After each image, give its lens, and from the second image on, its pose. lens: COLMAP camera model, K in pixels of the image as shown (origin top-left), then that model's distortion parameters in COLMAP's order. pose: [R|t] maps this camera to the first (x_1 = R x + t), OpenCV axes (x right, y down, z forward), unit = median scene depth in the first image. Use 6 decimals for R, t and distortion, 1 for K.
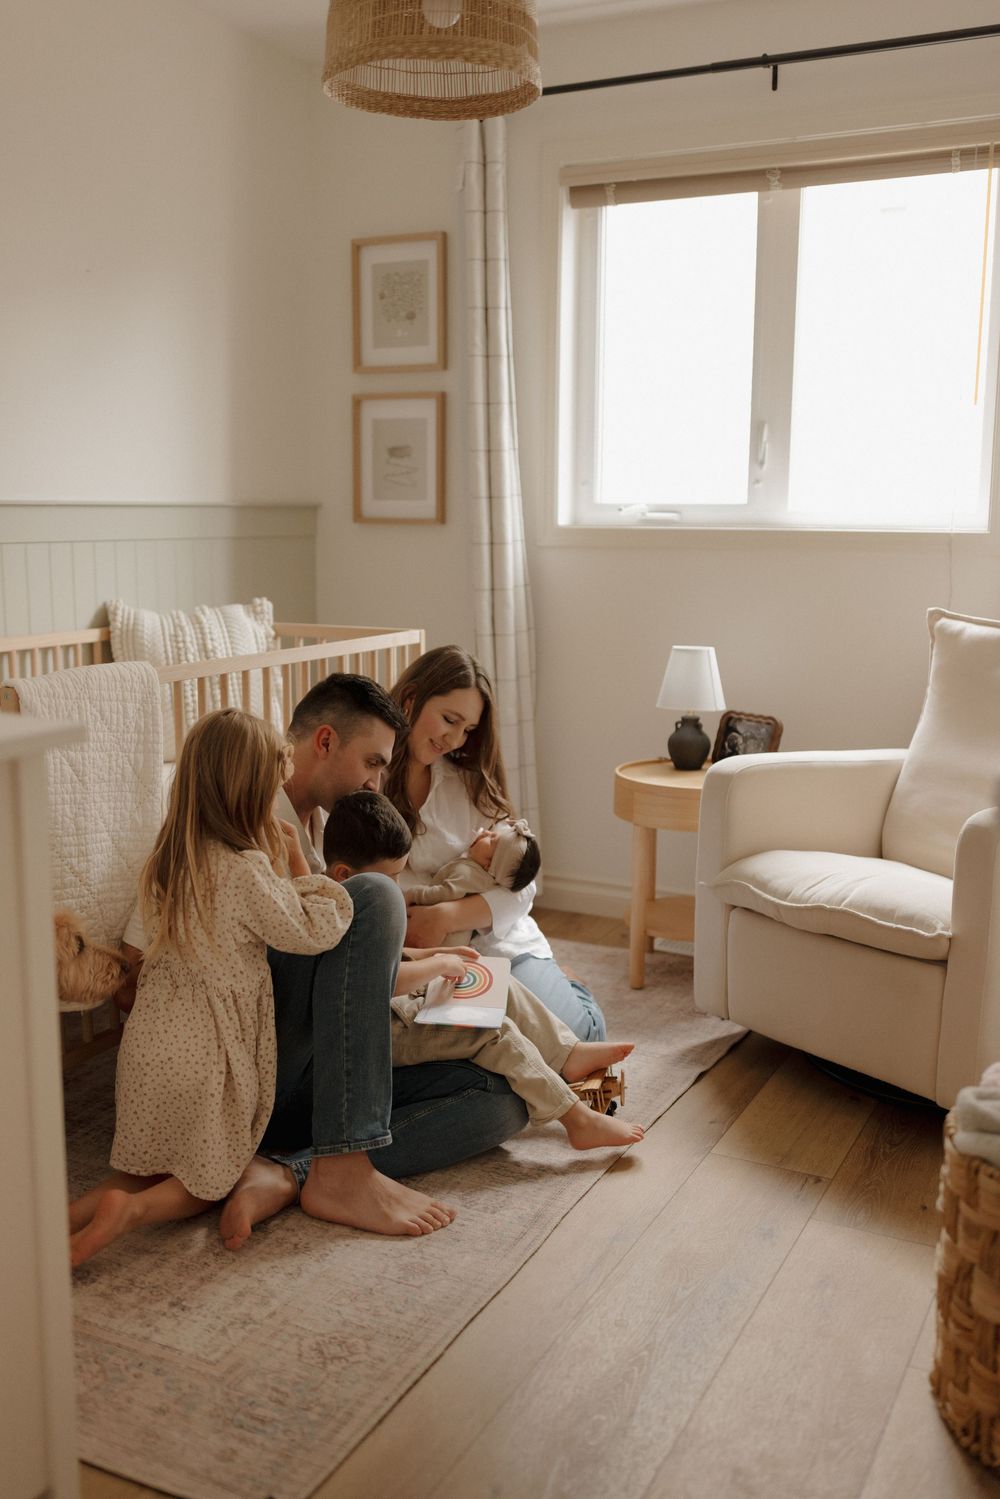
lens RADIAL K [[1433.5, 0, 500.0], [0, 1433.5, 749.5], [0, 0, 1]] dist [0.001273, -0.009441]
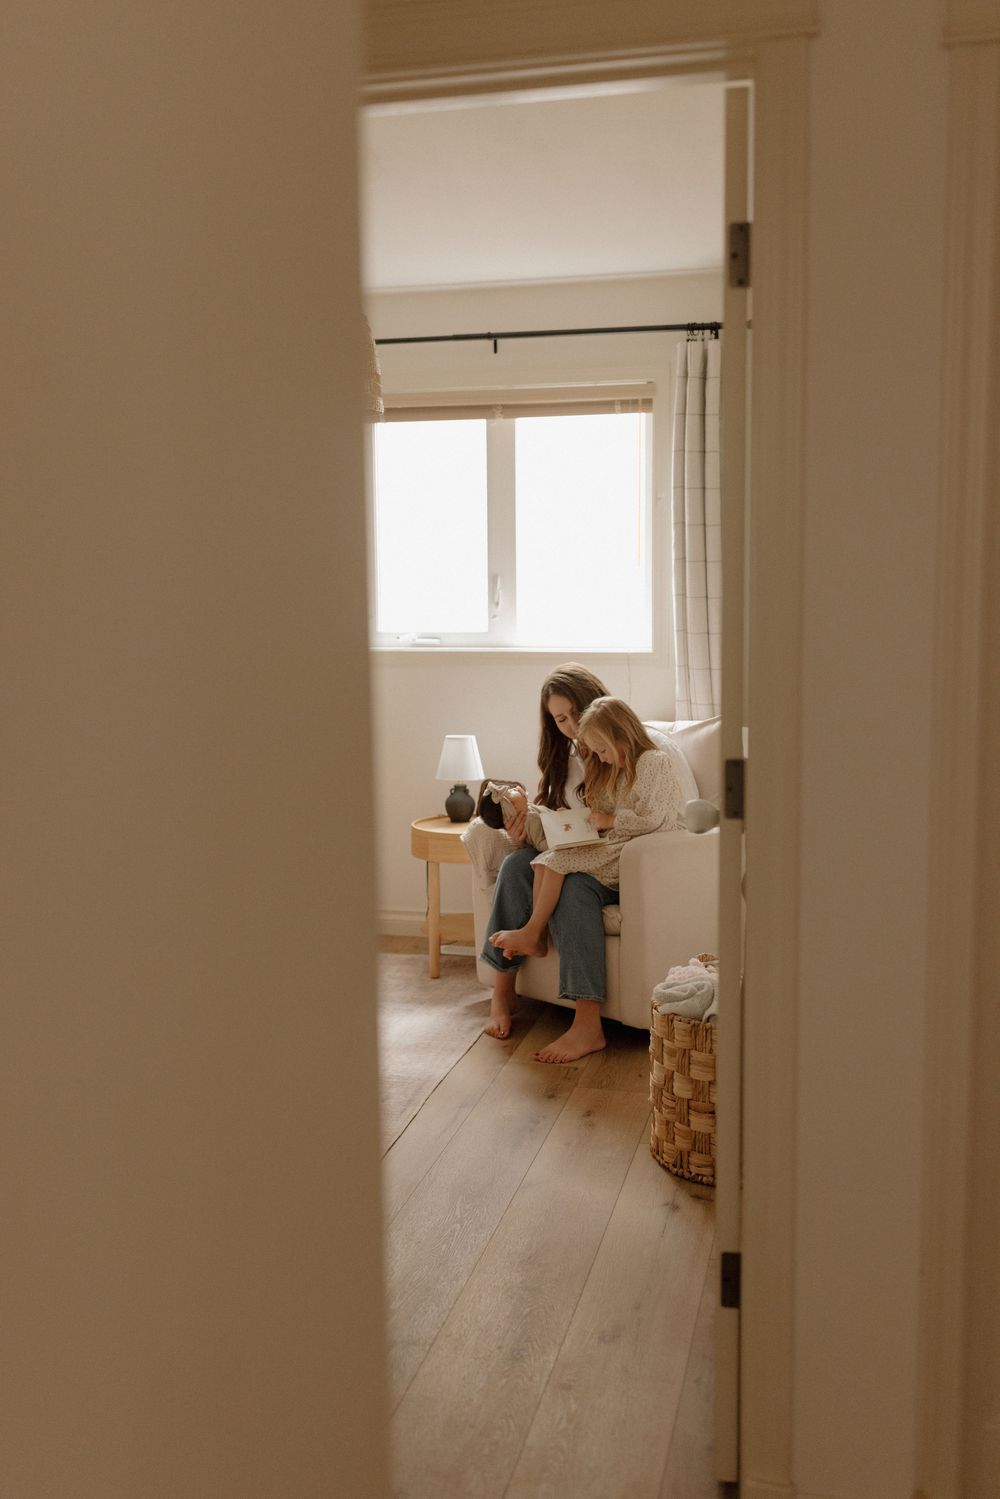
lens RADIAL K [[1433.5, 0, 500.0], [0, 1433.5, 749.5], [0, 0, 1]] dist [0.001273, -0.009441]
pose [[0.974346, -0.041725, 0.221152, -0.142692], [0.054094, 0.997275, -0.050169, 0.015968], [-0.218456, 0.060845, 0.973948, -0.396500]]
